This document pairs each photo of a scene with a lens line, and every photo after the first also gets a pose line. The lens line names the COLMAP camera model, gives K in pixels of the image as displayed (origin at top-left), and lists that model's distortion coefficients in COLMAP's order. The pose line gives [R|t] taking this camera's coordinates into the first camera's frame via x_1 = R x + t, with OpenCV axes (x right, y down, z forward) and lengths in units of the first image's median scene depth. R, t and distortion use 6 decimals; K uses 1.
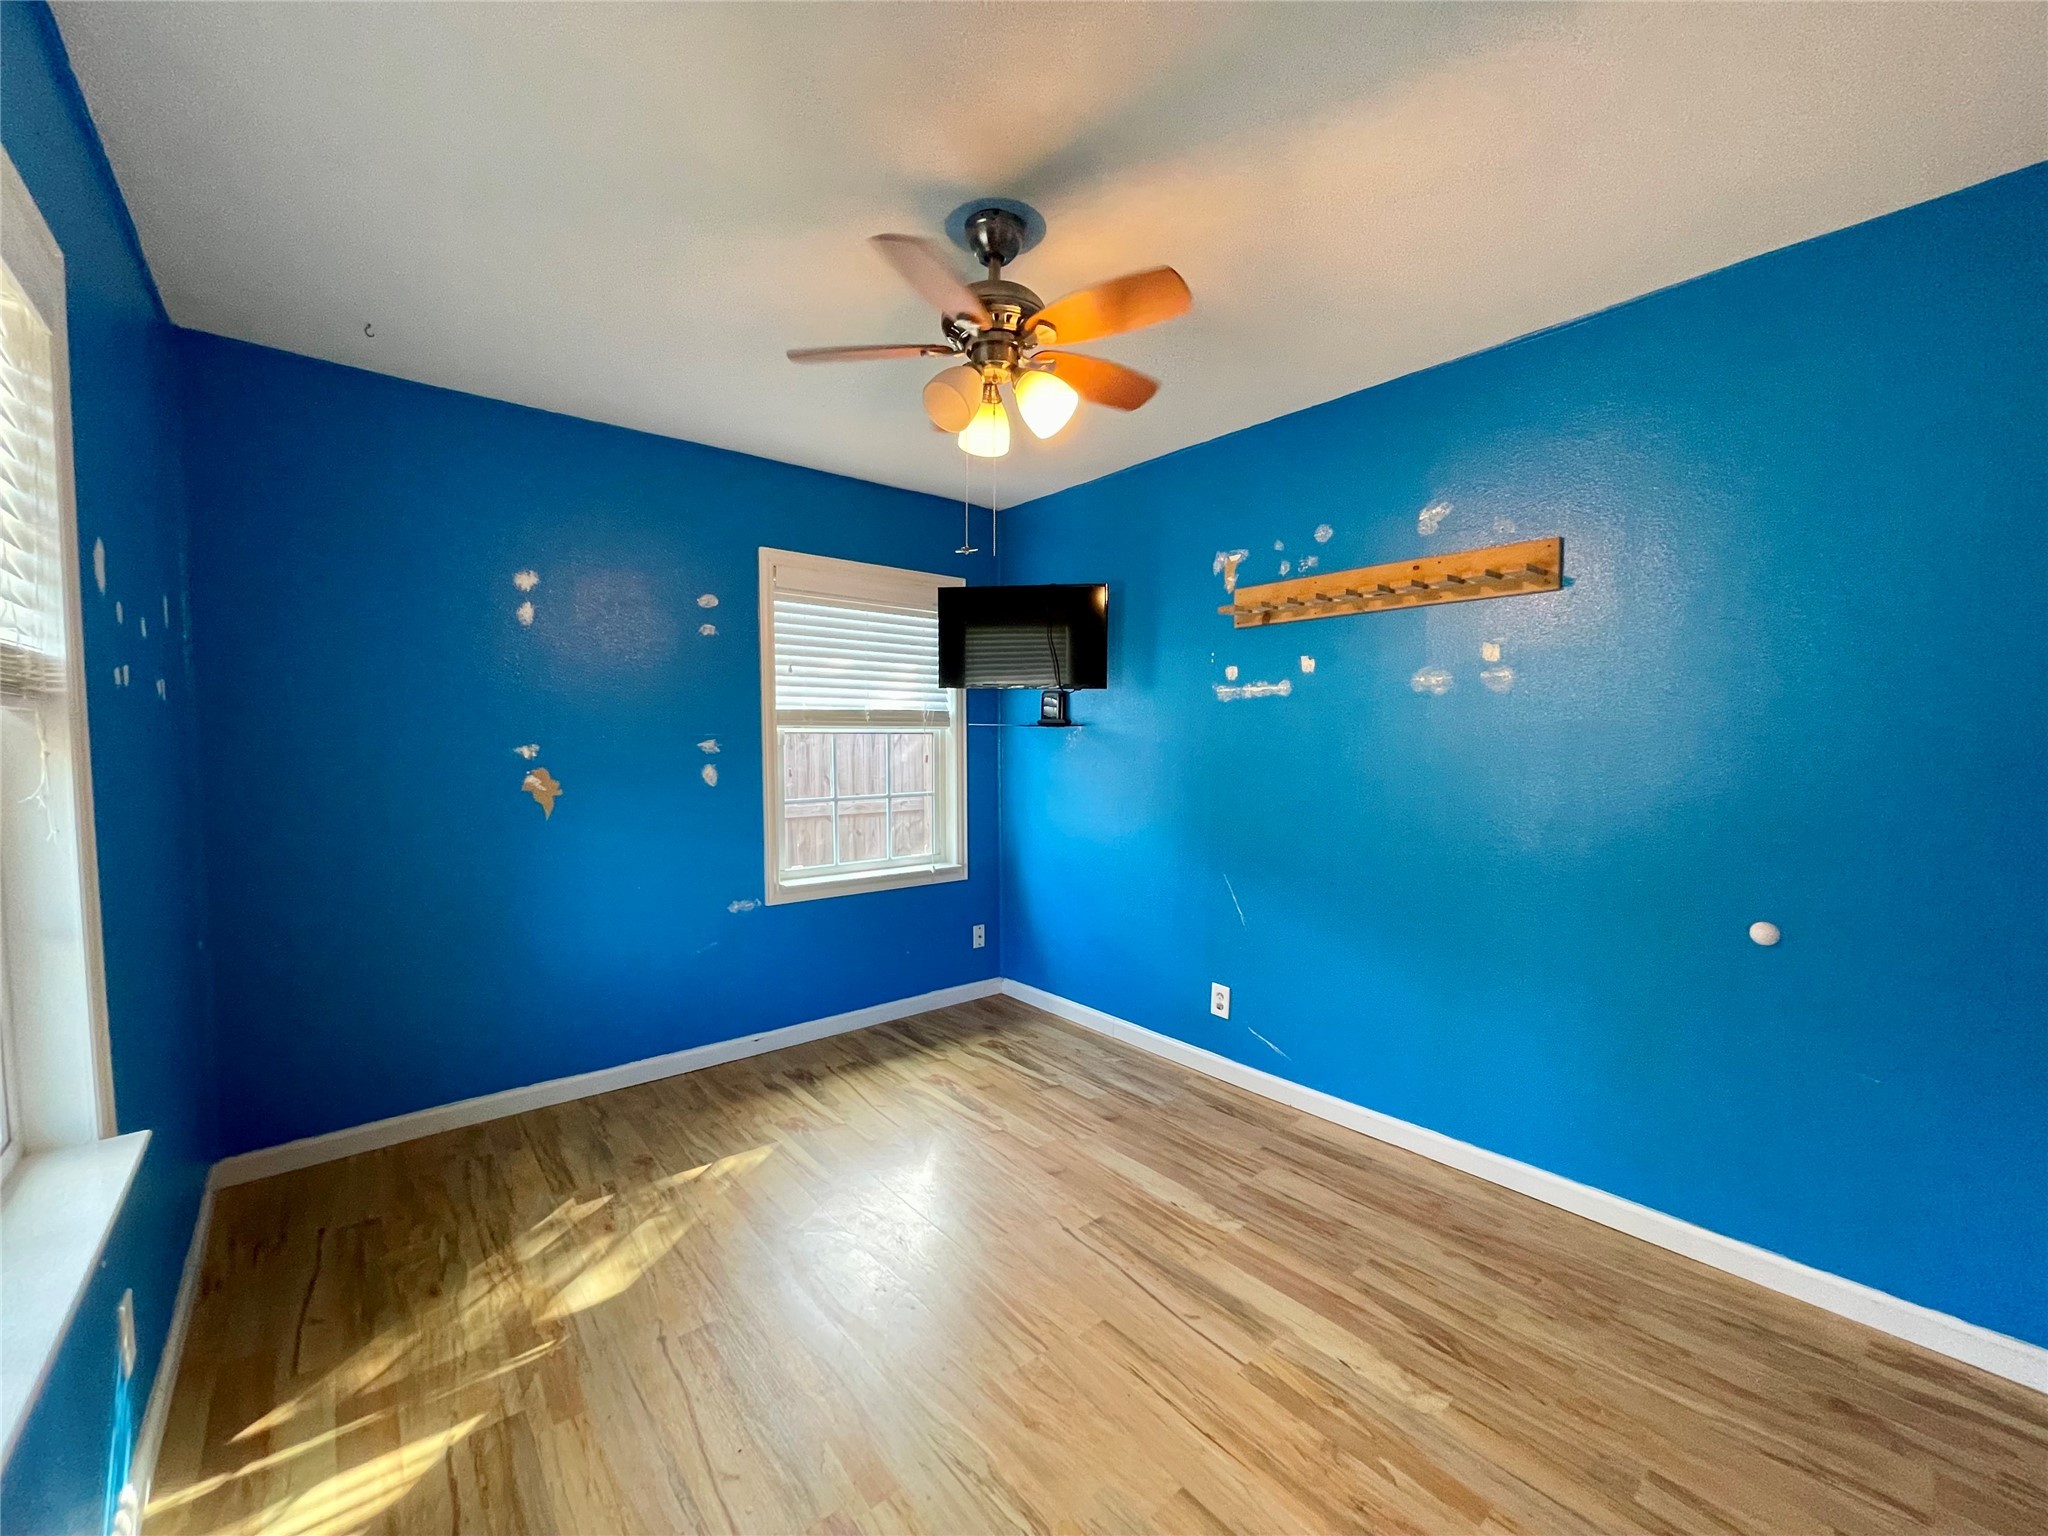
lens RADIAL K [[827.5, 0, 1018.4], [0, 827.5, 770.9], [0, 0, 1]] dist [-0.001320, 0.002359]
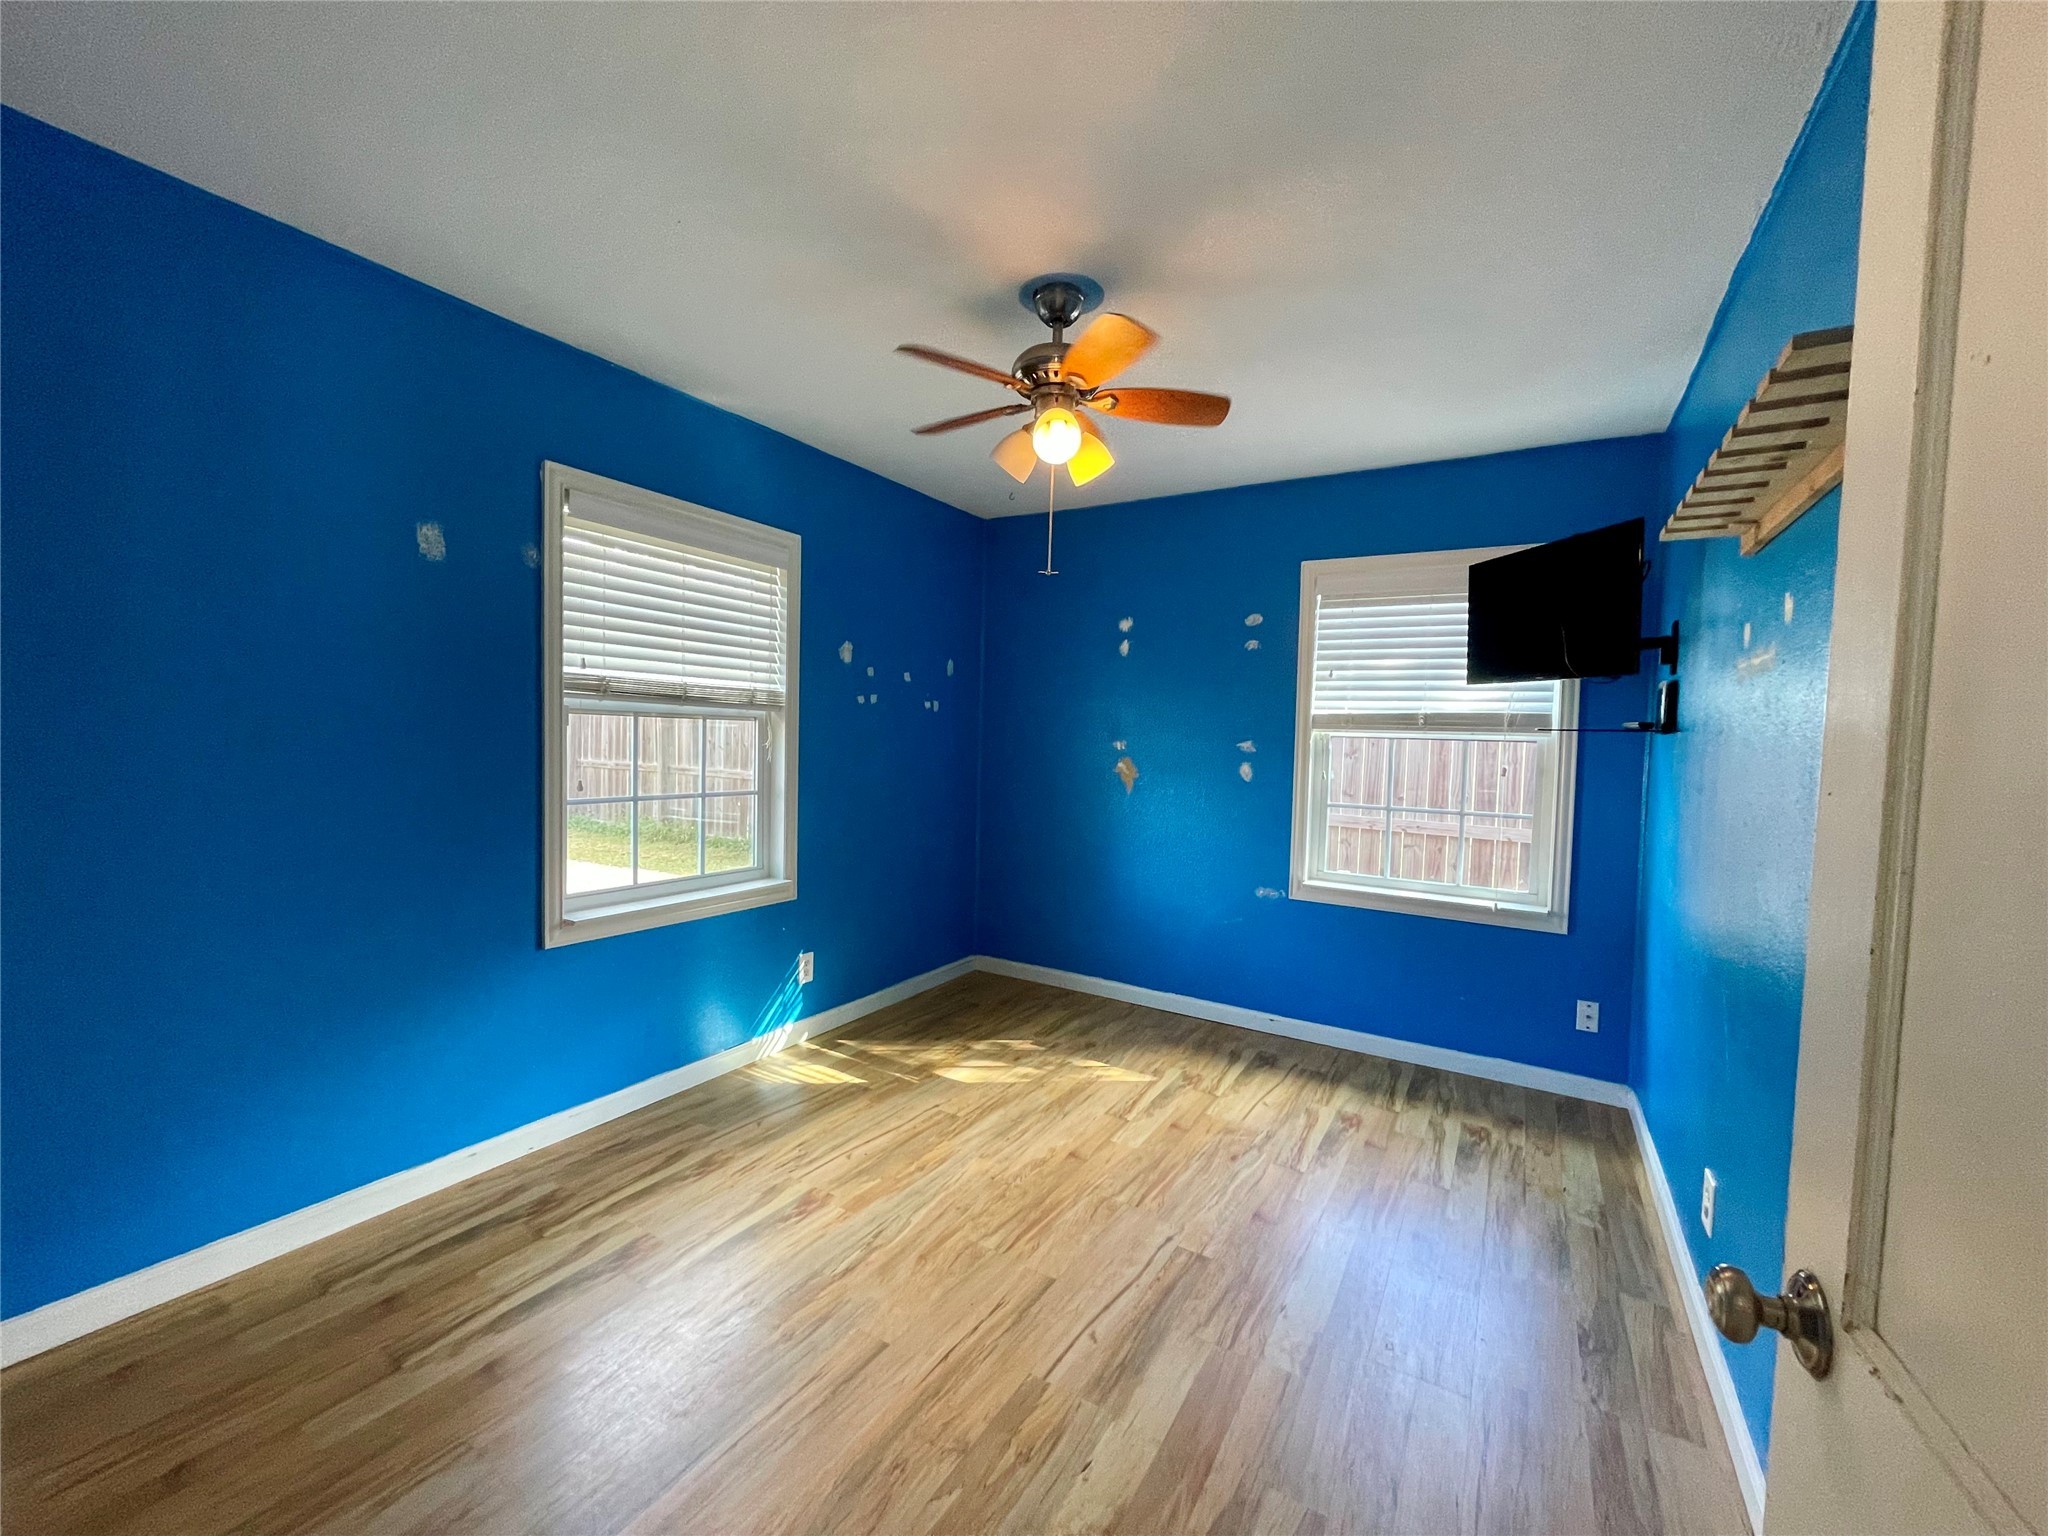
lens RADIAL K [[827.5, 0, 1018.4], [0, 827.5, 770.9], [0, 0, 1]] dist [-0.001320, 0.002359]
pose [[0.323067, 0.047611, -0.945178, 0.609872], [-0.070878, 0.997146, 0.026002, -0.003484], [0.943718, 0.058592, 0.325519, 0.332817]]
